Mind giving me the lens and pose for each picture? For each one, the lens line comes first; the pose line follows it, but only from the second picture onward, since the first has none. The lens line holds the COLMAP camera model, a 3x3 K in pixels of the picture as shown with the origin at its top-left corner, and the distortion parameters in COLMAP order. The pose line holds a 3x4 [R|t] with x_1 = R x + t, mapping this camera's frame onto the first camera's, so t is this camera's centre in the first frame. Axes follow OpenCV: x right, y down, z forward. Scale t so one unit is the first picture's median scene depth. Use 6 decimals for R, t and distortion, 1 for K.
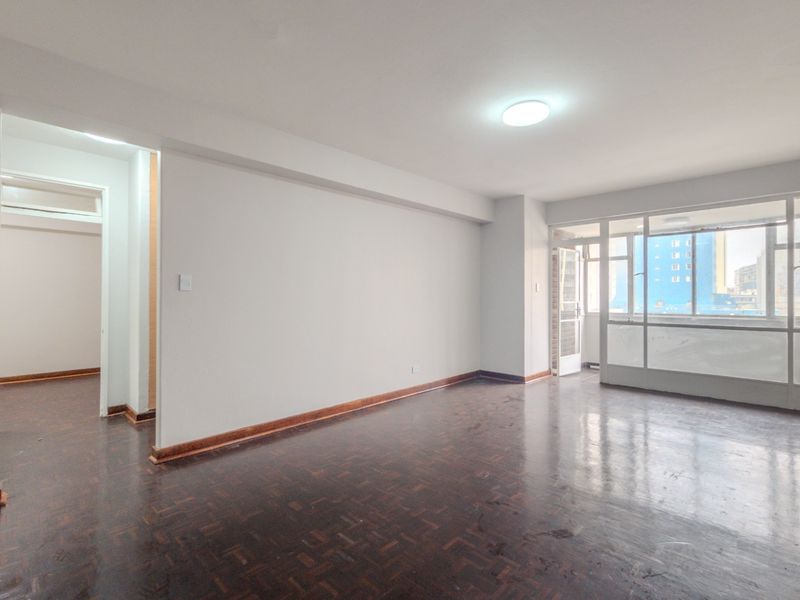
lens RADIAL K [[390.6, 0, 378.2], [0, 390.6, 297.2], [0, 0, 1]] dist [-0.001766, -0.000238]
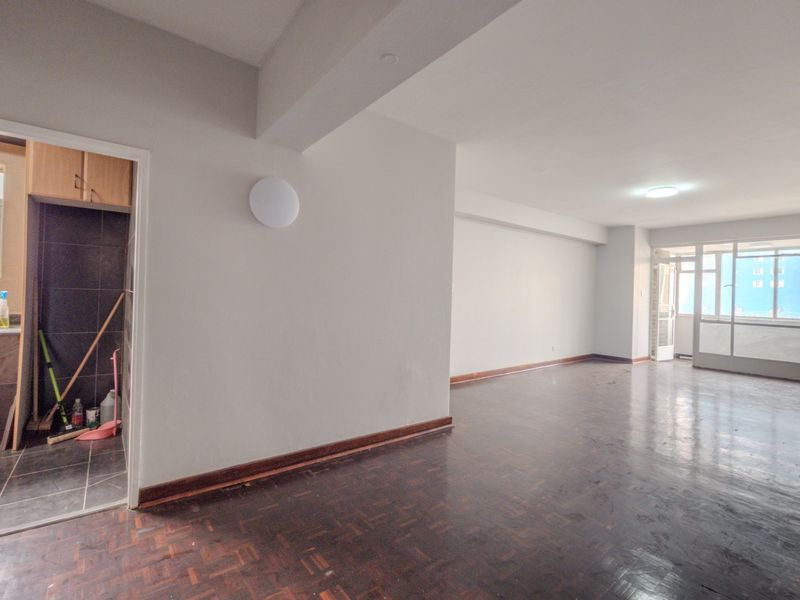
lens RADIAL K [[352.4, 0, 401.2], [0, 352.4, 295.2], [0, 0, 1]] dist [-0.001478, 0.000016]
pose [[0.989874, 0.023583, -0.139975, -0.243853], [-0.023503, 0.999721, 0.002225, -0.002157], [0.139988, 0.001088, 0.990153, -0.315551]]
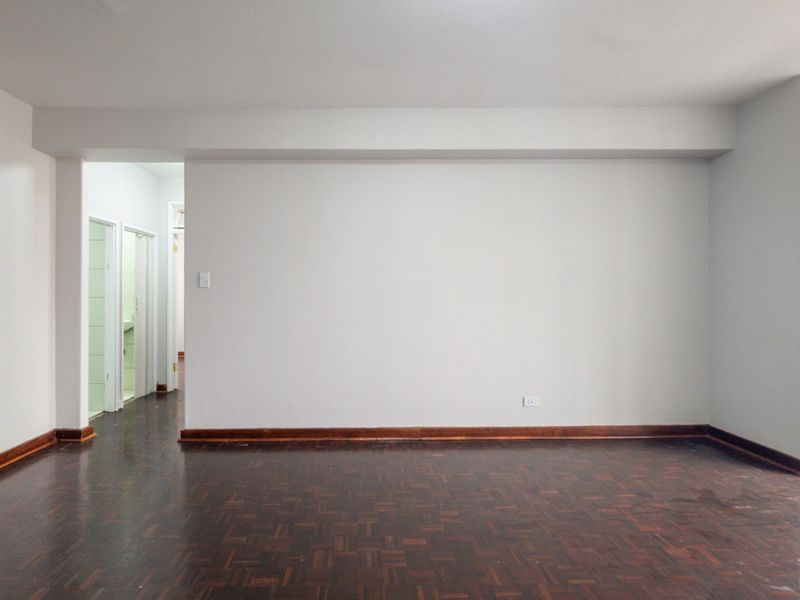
lens RADIAL K [[390.6, 0, 378.2], [0, 390.6, 297.2], [0, 0, 1]] dist [-0.001766, -0.000238]
pose [[0.724139, 0.011173, -0.689563, 0.339677], [0.000733, 0.999856, 0.016970, -0.004953], [0.689653, -0.012794, 0.724027, 0.317920]]
